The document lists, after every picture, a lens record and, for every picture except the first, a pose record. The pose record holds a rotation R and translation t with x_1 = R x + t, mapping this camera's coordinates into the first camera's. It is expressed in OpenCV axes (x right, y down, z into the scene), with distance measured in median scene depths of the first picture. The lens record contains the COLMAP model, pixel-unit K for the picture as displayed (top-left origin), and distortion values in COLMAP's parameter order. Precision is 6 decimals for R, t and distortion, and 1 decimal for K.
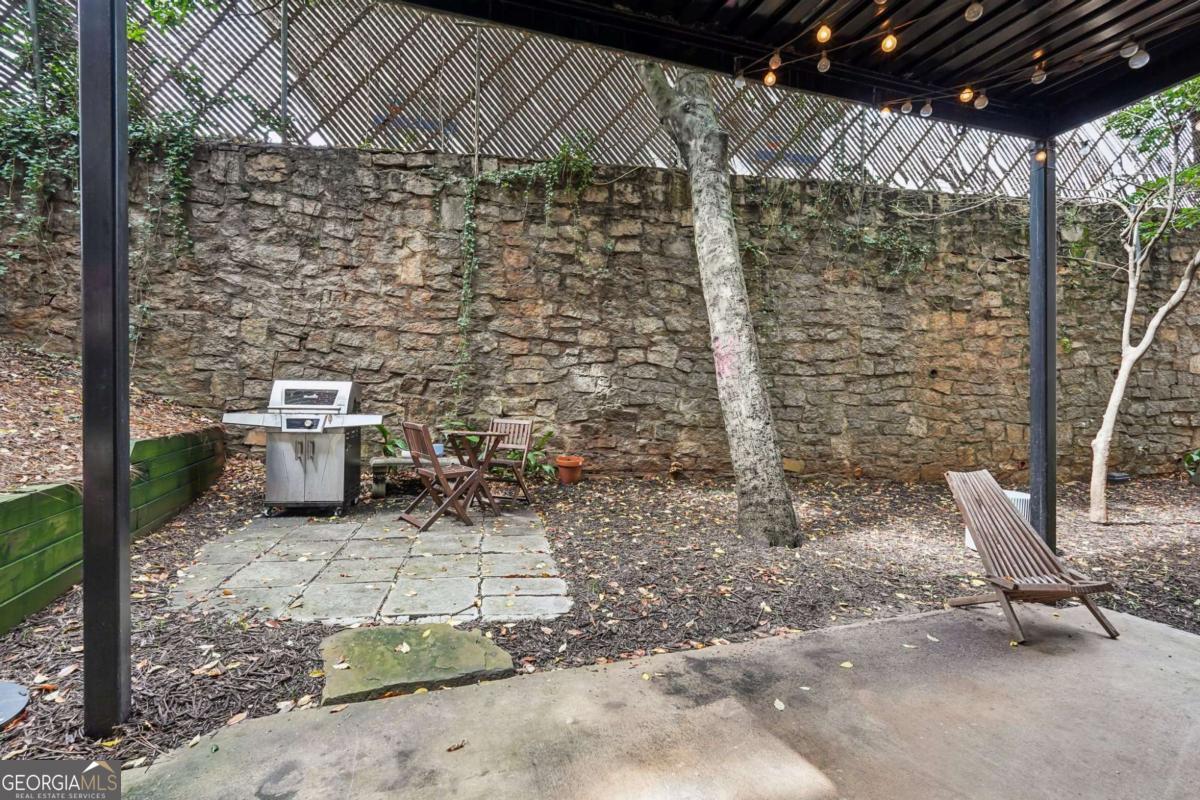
lens RADIAL K [[562.4, 0, 607.8], [0, 562.4, 388.1], [0, 0, 1]] dist [-0.002526, 0.003983]
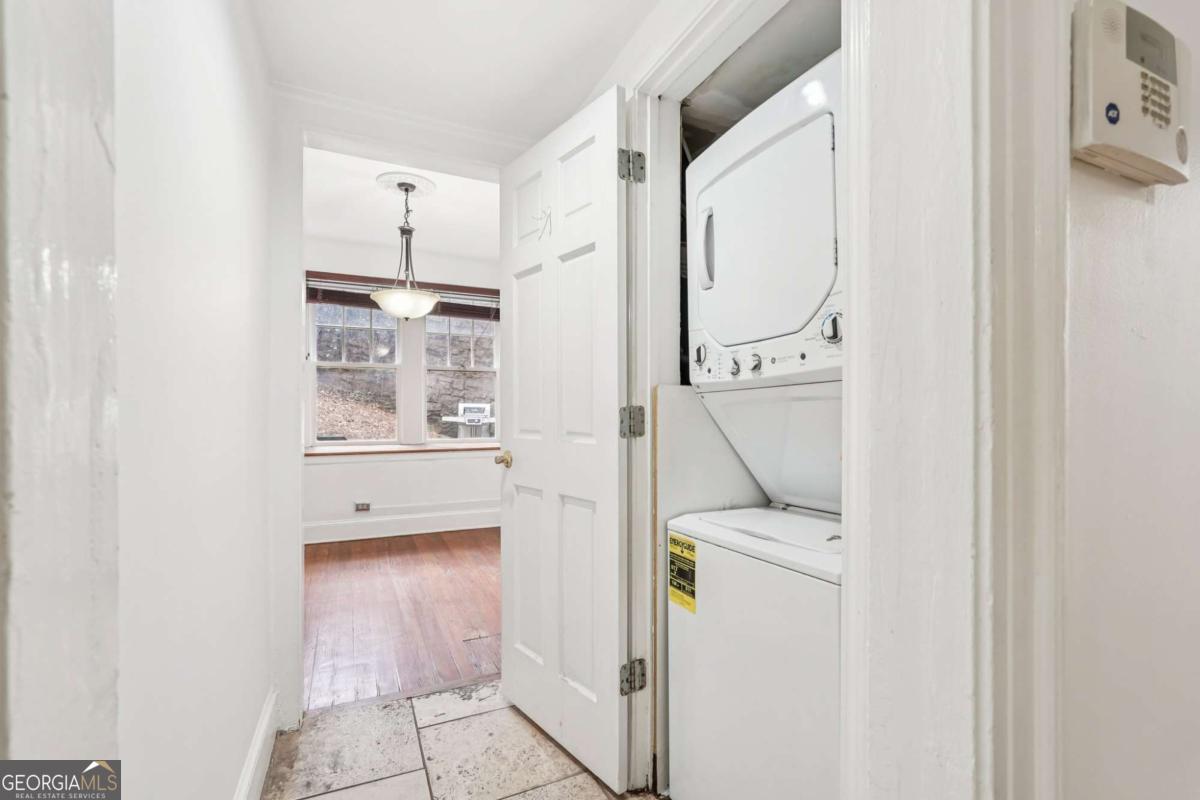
lens RADIAL K [[532.6, 0, 593.1], [0, 532.6, 407.5], [0, 0, 1]] dist [-0.010780, 0.007944]
pose [[0.997325, 0.003131, 0.073026, -0.148365], [-0.003530, 0.999980, 0.005337, -0.008051], [-0.073007, -0.005581, 0.997316, -1.073895]]
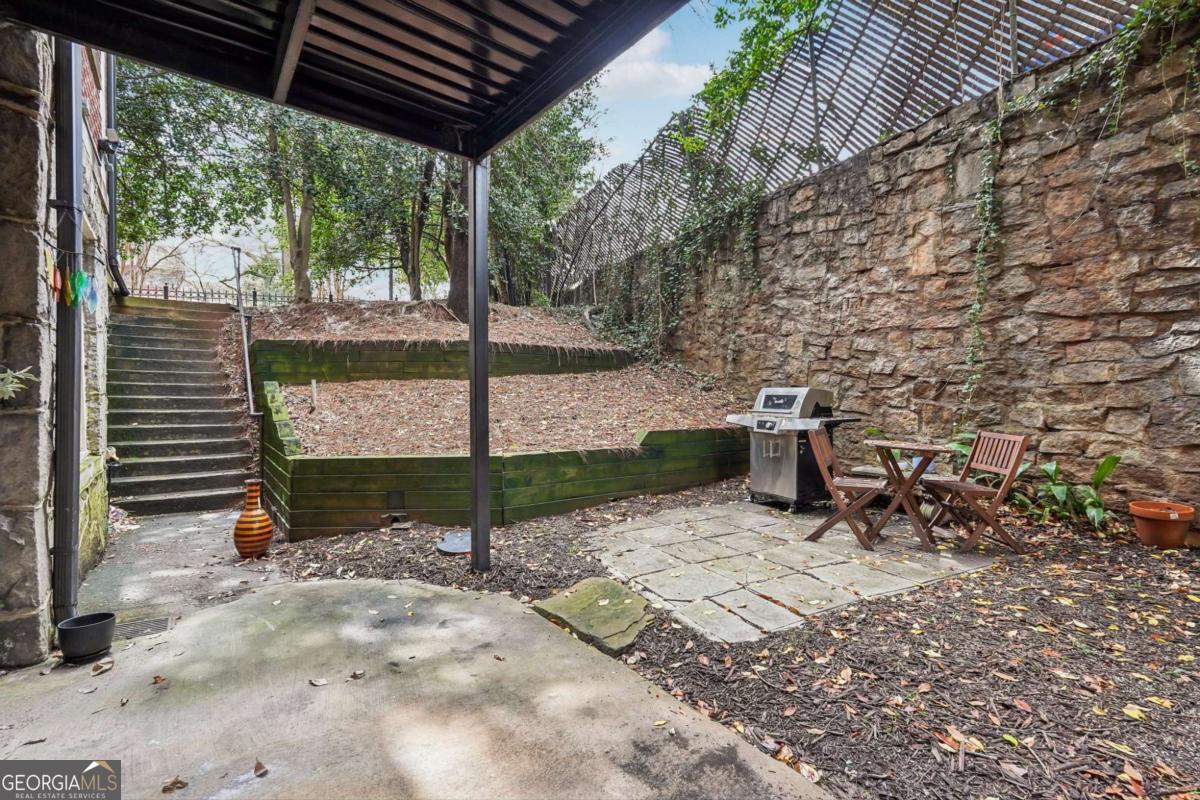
lens RADIAL K [[562.4, 0, 601.3], [0, 562.4, 398.8], [0, 0, 1]] dist [-0.002526, 0.003983]
pose [[0.307275, -0.003491, -0.951614, 0.341193], [0.008056, 0.999967, -0.001067, 0.006645], [0.951587, -0.007338, 0.307293, 0.259184]]
